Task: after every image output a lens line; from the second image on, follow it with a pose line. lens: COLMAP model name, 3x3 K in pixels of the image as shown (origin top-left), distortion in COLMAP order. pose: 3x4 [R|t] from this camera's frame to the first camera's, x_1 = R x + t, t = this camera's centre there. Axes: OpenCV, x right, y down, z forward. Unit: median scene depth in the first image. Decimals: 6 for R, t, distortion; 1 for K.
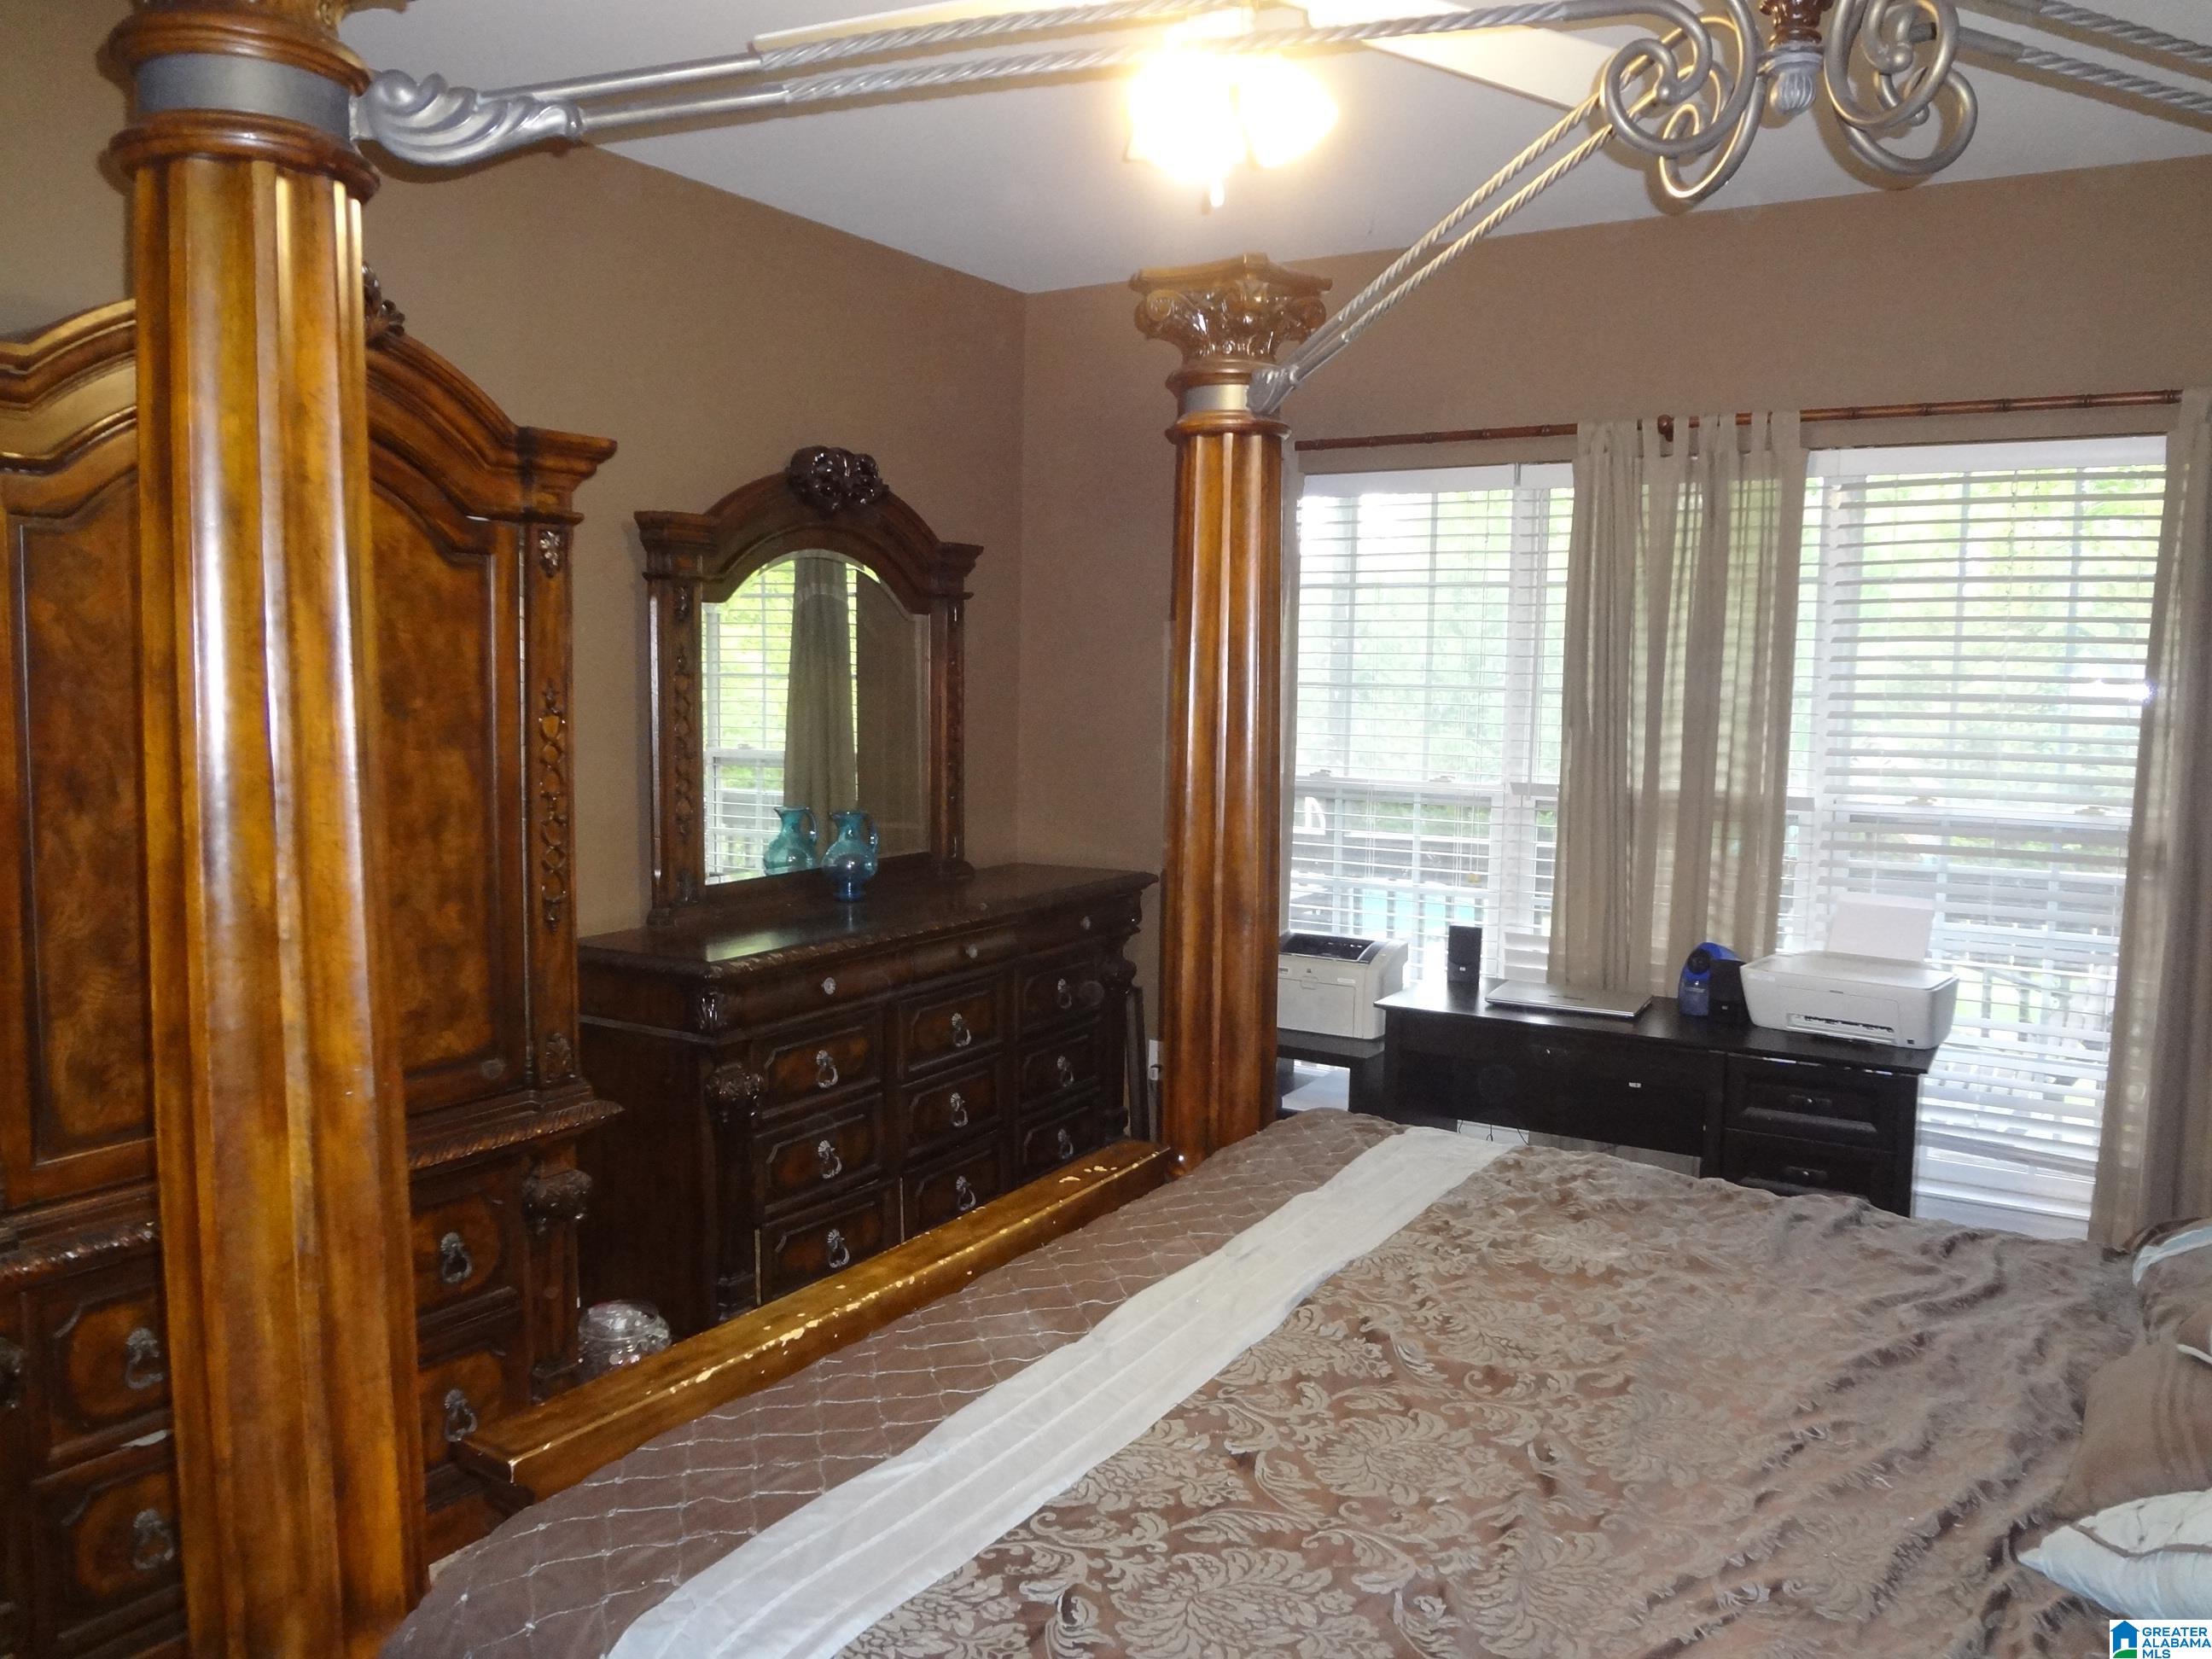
lens RADIAL K [[1668.8, 0, 1106.0], [0, 1668.8, 829.5], [0, 0, 1]] dist [-0.053818, 0.001953]
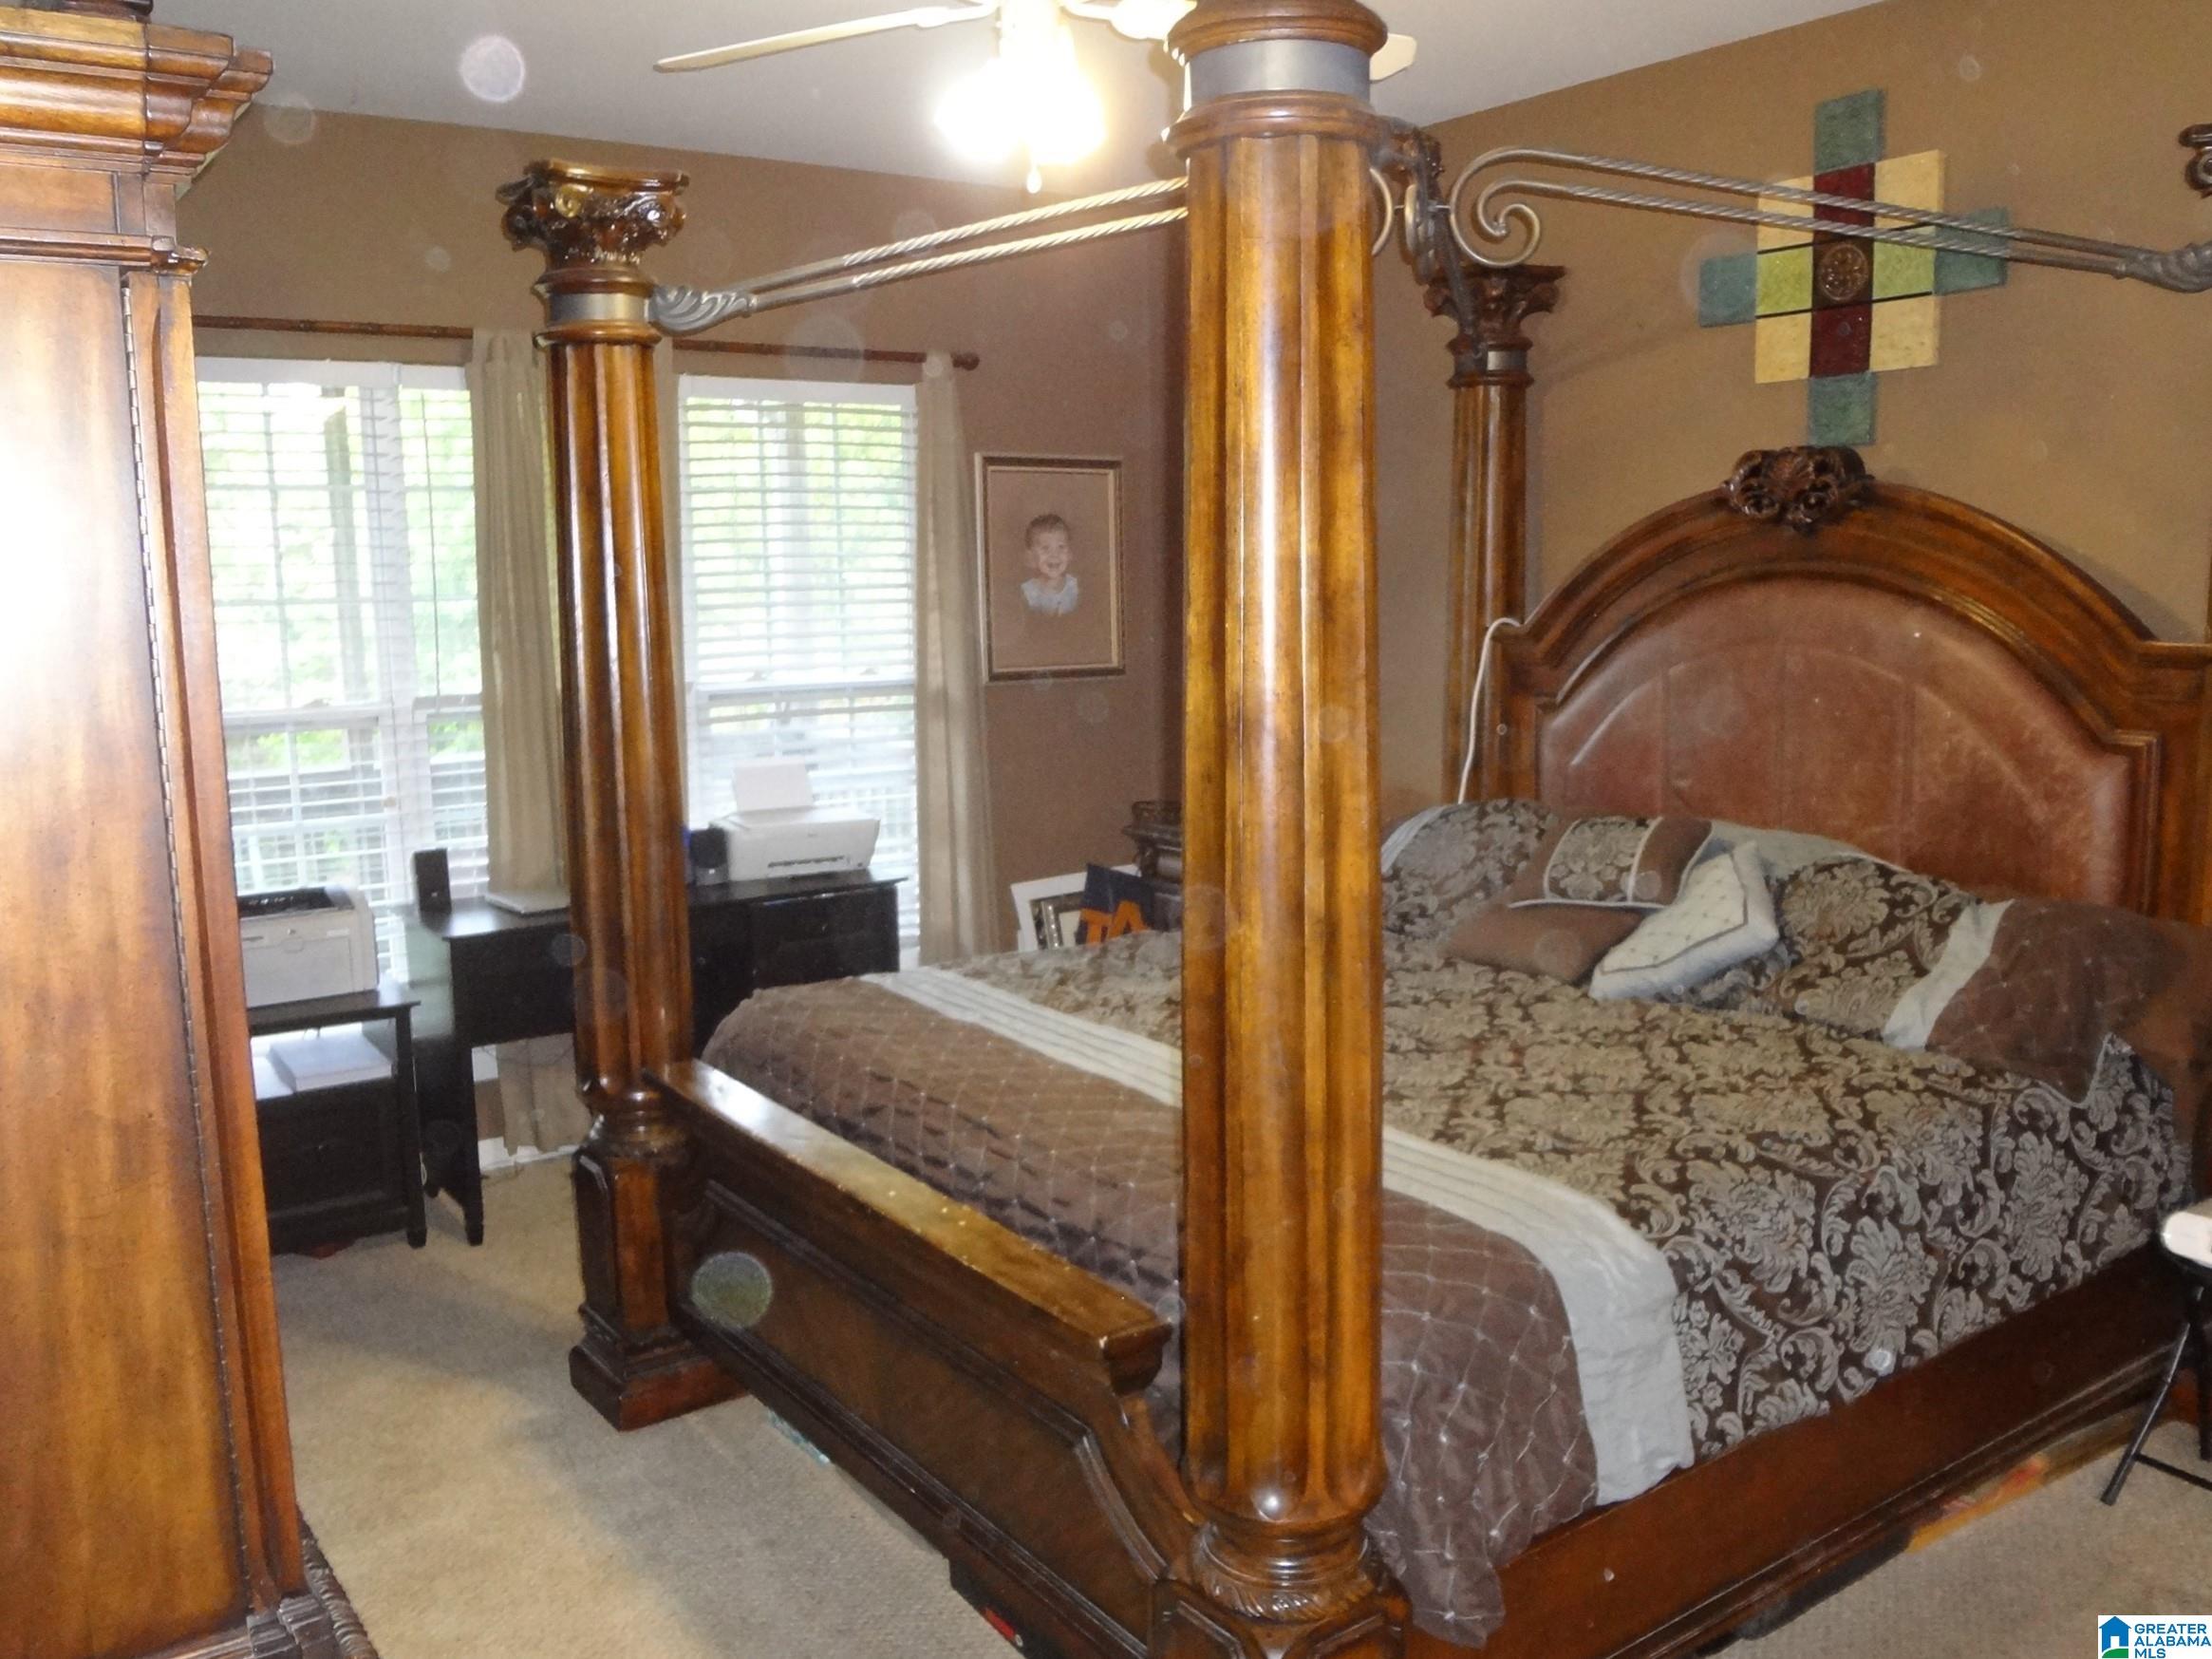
lens RADIAL K [[1831.5, 0, 1106.0], [0, 1831.5, 829.5], [0, 0, 1]] dist [-0.006964, 0.000968]
pose [[0.404063, -0.151278, 0.902135, -0.616199], [0.112563, 0.986957, 0.115085, -0.032504], [-0.907779, 0.055046, 0.415821, 0.219841]]
